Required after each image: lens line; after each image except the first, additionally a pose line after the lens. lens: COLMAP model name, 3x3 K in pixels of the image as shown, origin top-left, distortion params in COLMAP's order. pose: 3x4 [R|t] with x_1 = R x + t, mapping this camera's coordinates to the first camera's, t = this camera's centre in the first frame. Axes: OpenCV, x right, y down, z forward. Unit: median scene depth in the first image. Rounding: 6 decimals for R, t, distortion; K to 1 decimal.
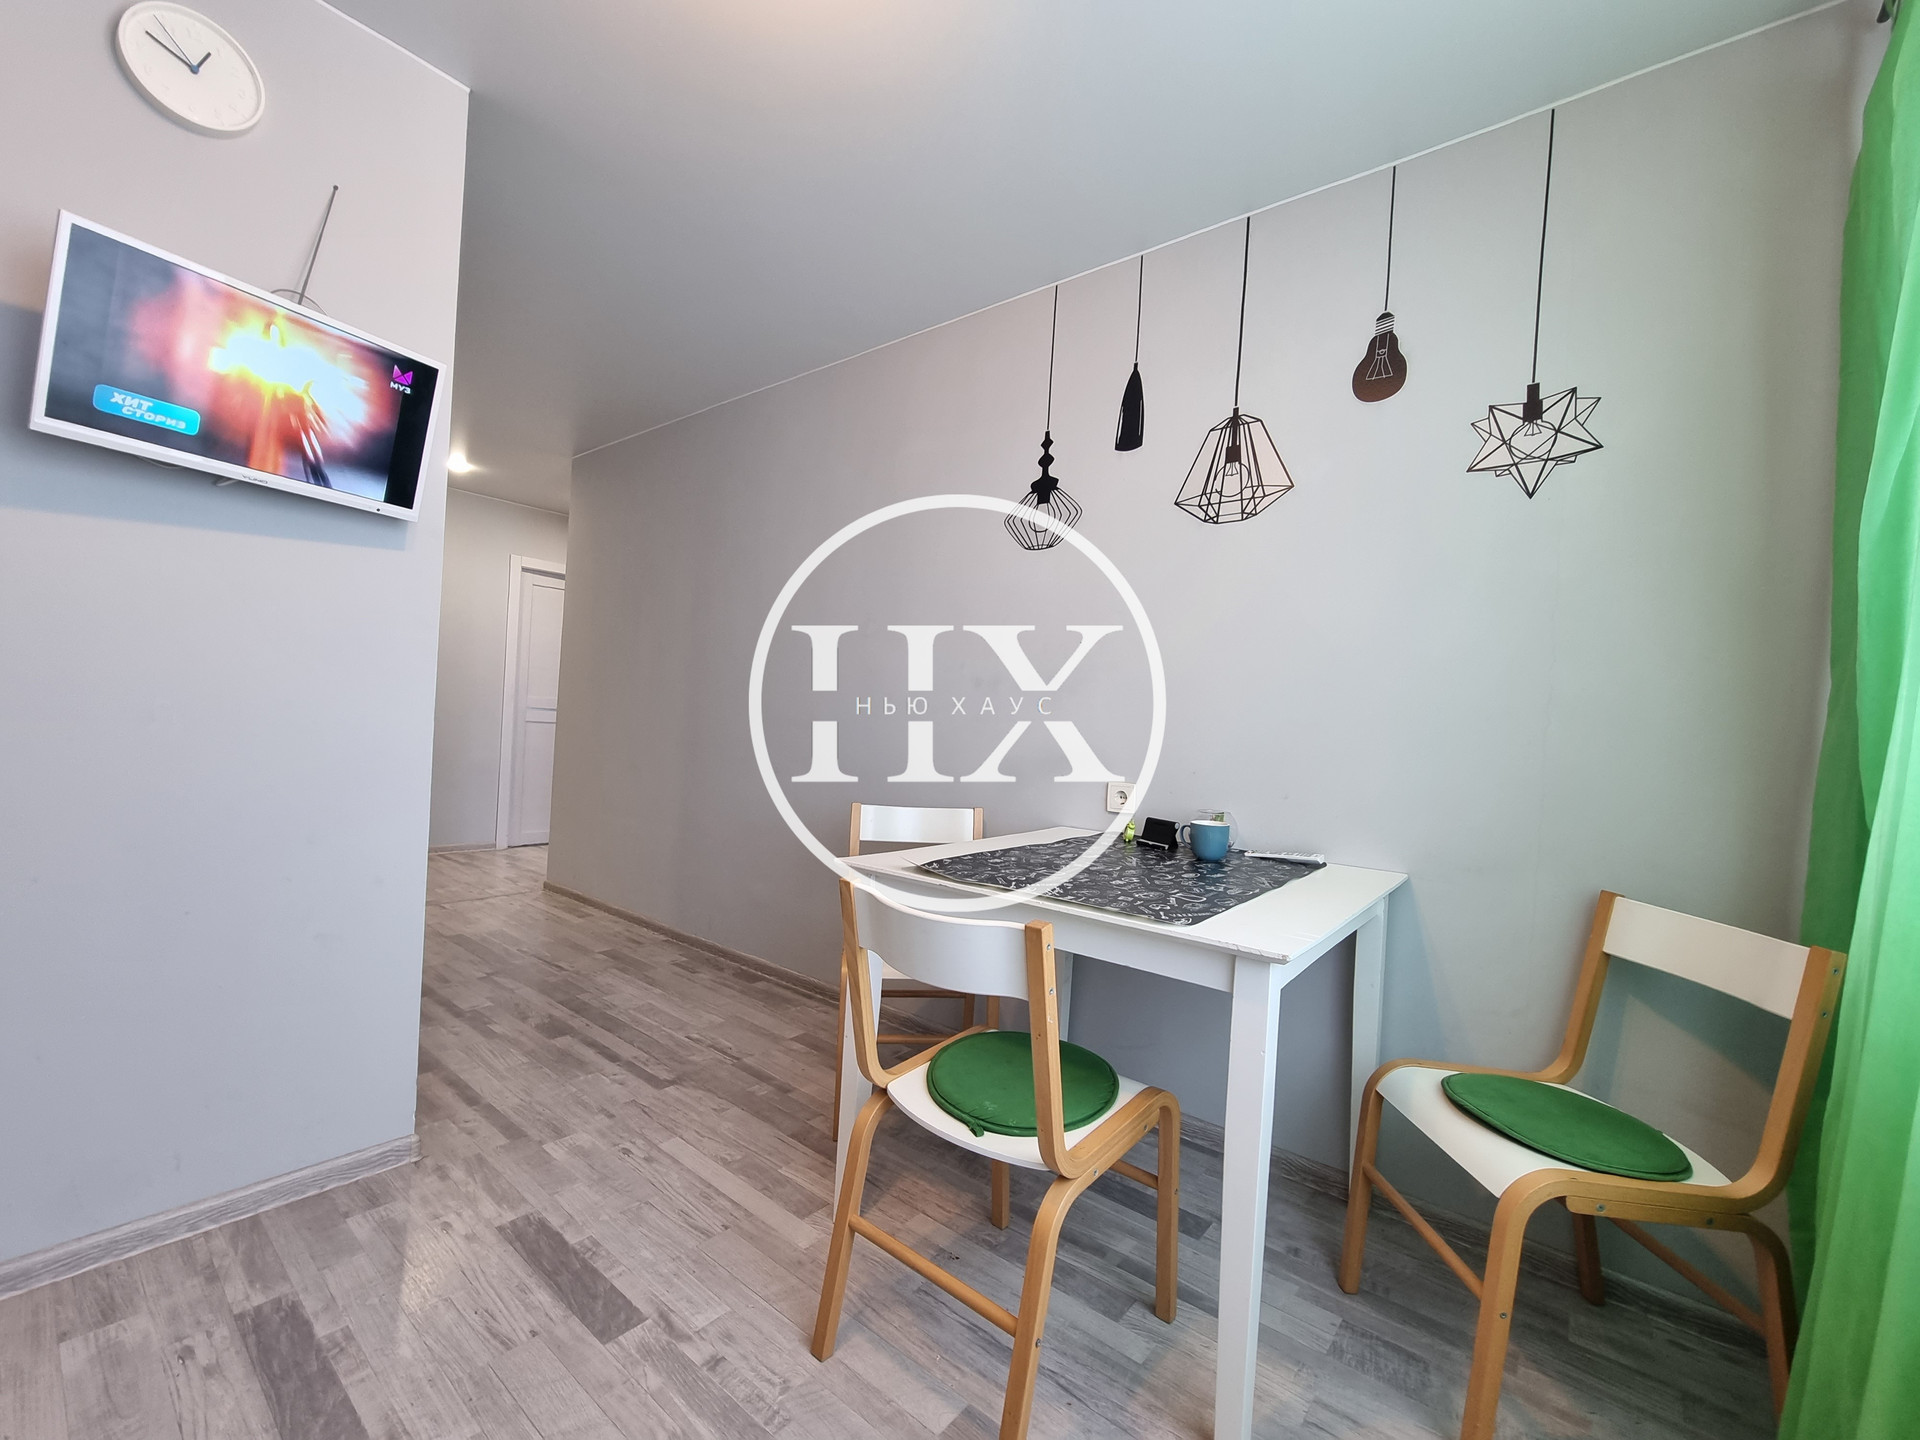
lens RADIAL K [[794.3, 0, 956.7], [0, 794.3, 728.7], [0, 0, 1]] dist [-0.007146, 0.001360]
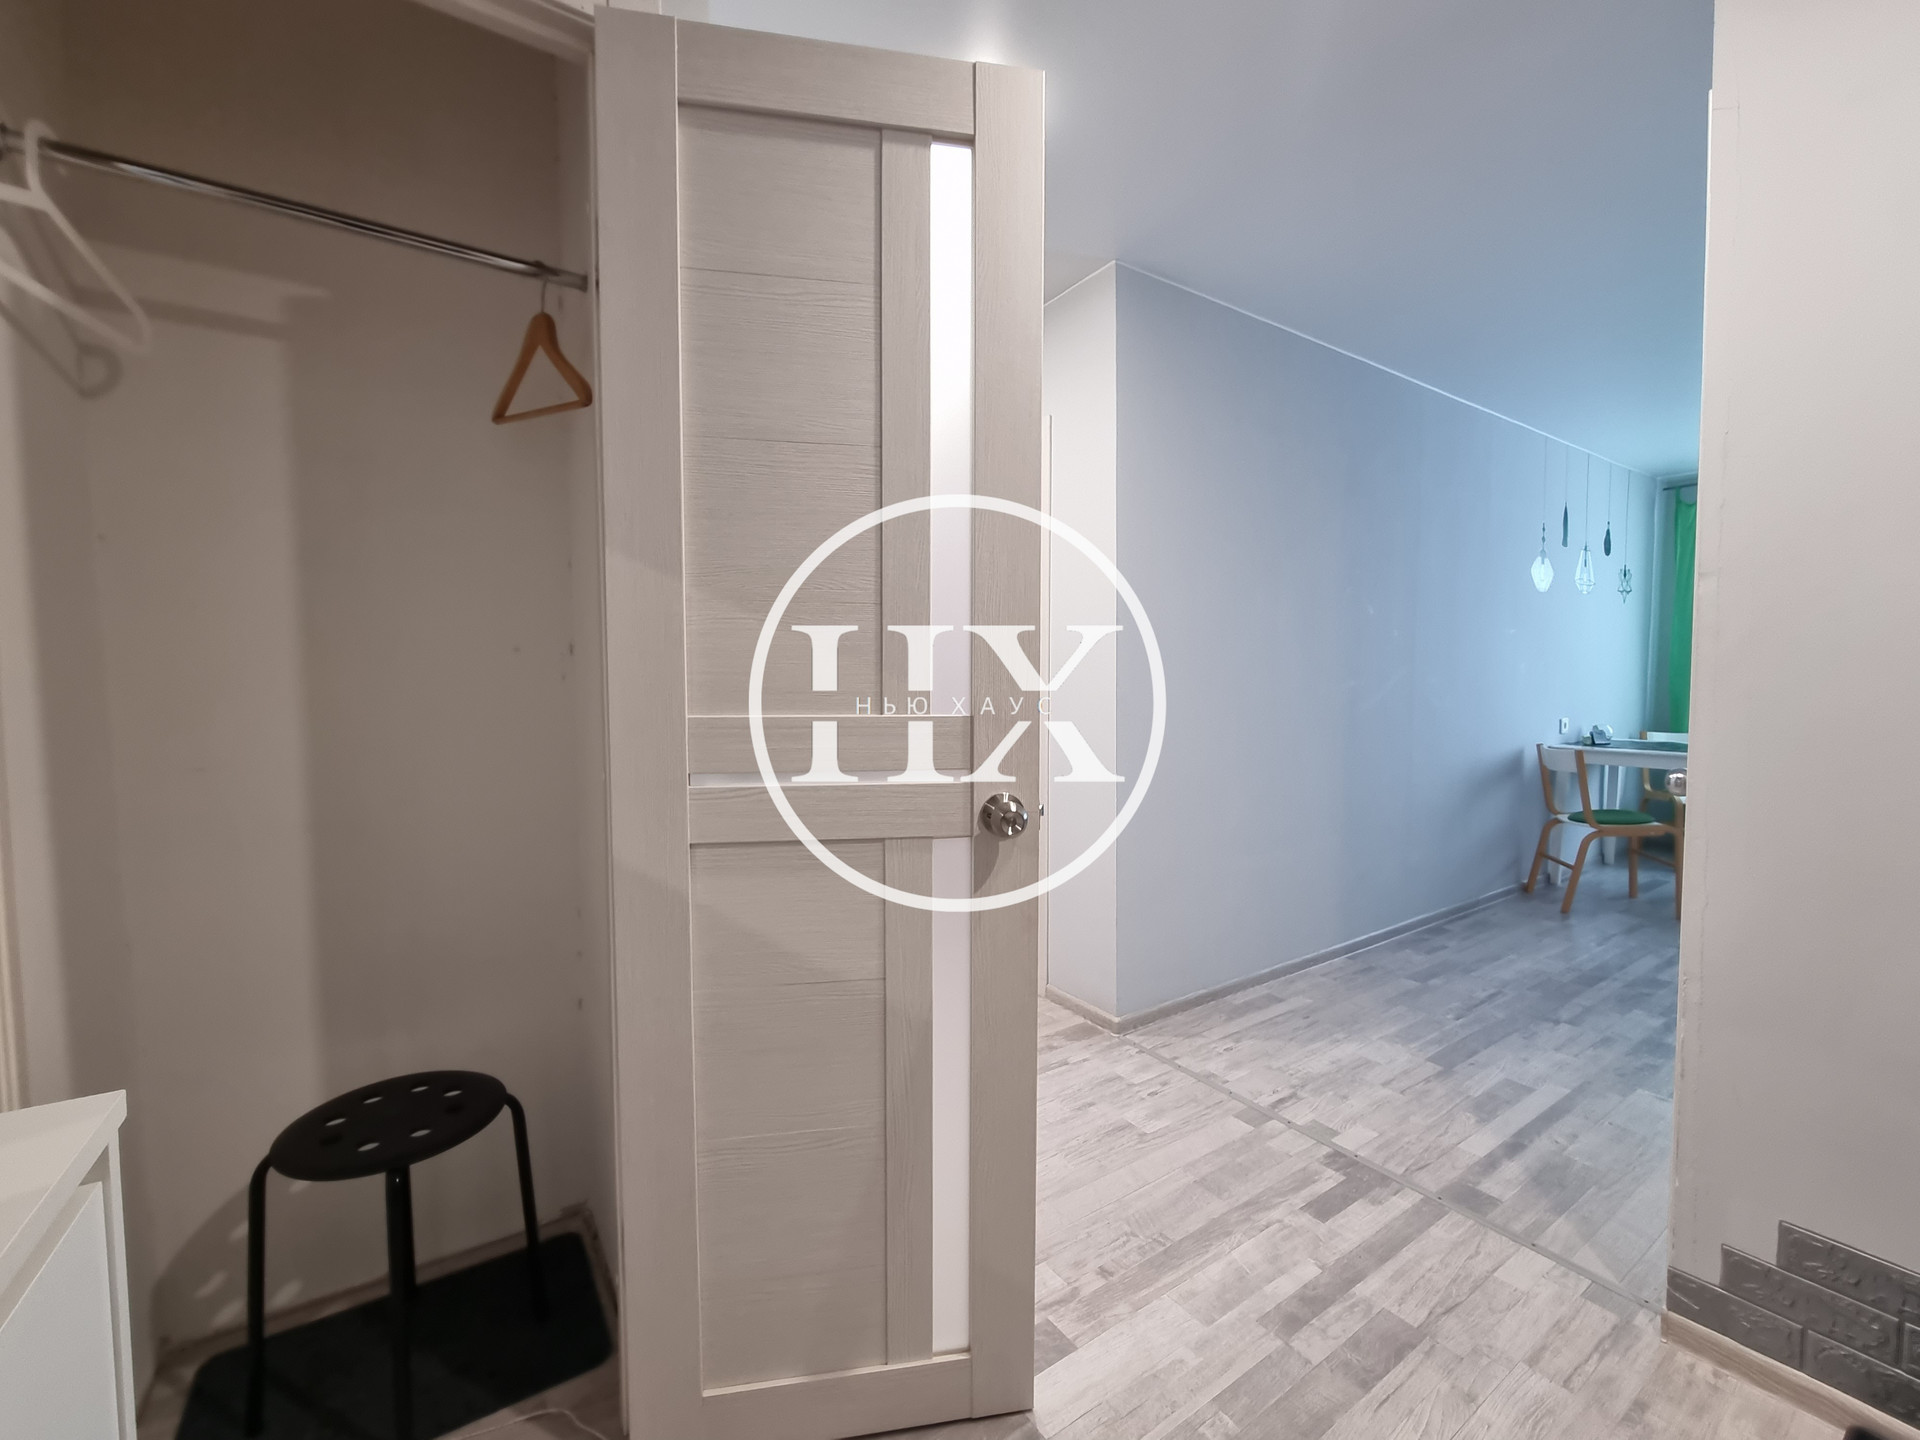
lens RADIAL K [[794.3, 0, 956.9], [0, 794.3, 725.6], [0, 0, 1]] dist [-0.007146, 0.001360]
pose [[0.295441, -0.108013, 0.949235, -2.273273], [0.030677, 0.994148, 0.103576, -0.178901], [-0.954868, -0.001481, 0.297026, 1.983576]]
